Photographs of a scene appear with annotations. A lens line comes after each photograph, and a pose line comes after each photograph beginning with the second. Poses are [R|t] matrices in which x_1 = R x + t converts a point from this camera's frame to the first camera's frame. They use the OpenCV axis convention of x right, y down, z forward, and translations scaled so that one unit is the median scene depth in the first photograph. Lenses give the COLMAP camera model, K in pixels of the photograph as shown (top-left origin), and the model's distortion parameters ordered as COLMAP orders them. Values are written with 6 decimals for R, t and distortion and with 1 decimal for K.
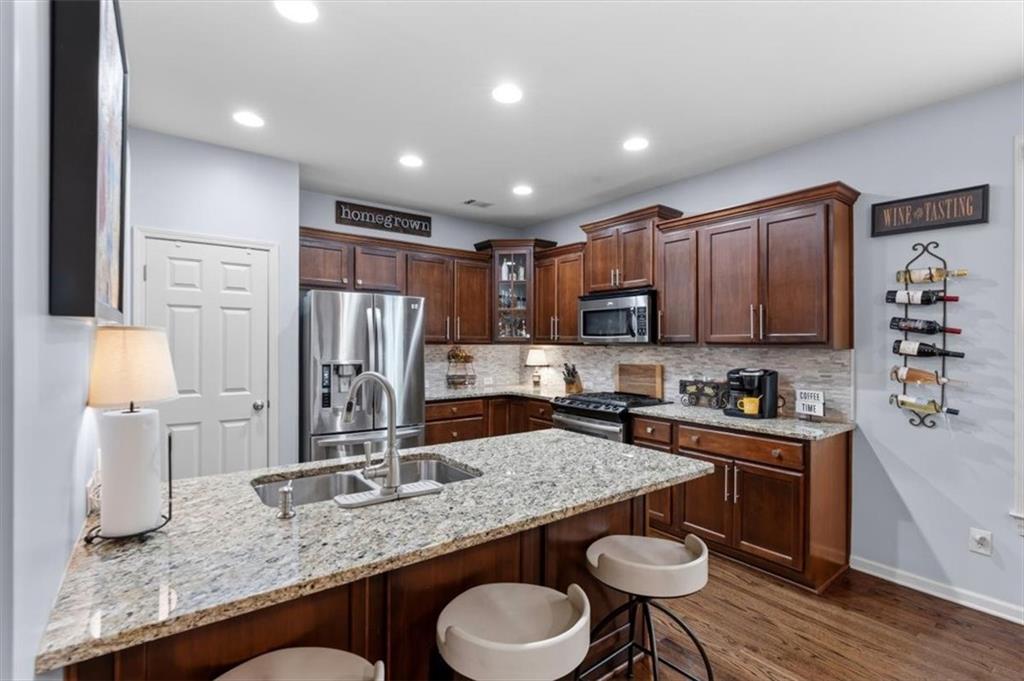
lens RADIAL K [[472.7, 0, 514.9], [0, 472.7, 339.5], [0, 0, 1]] dist [0.002074, 0.000152]
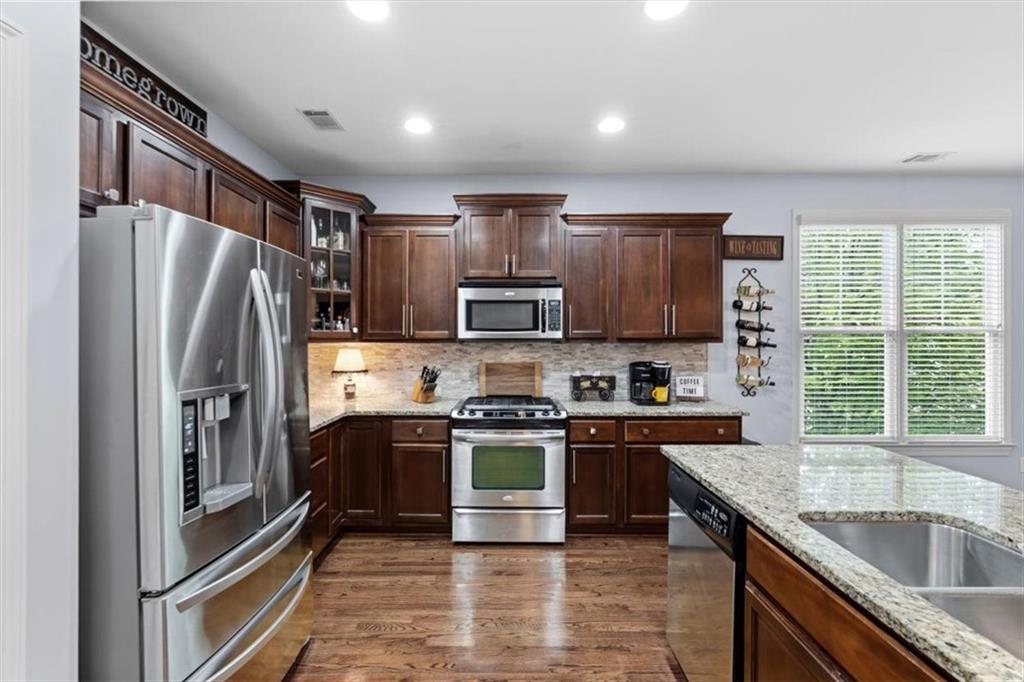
lens RADIAL K [[472.7, 0, 511.1], [0, 472.7, 344.5], [0, 0, 1]] dist [0.002074, 0.000152]
pose [[0.615452, -0.013065, 0.788066, -0.514719], [-0.001452, 0.999842, 0.017709, 0.001559], [-0.788173, -0.012043, 0.615336, 0.492925]]
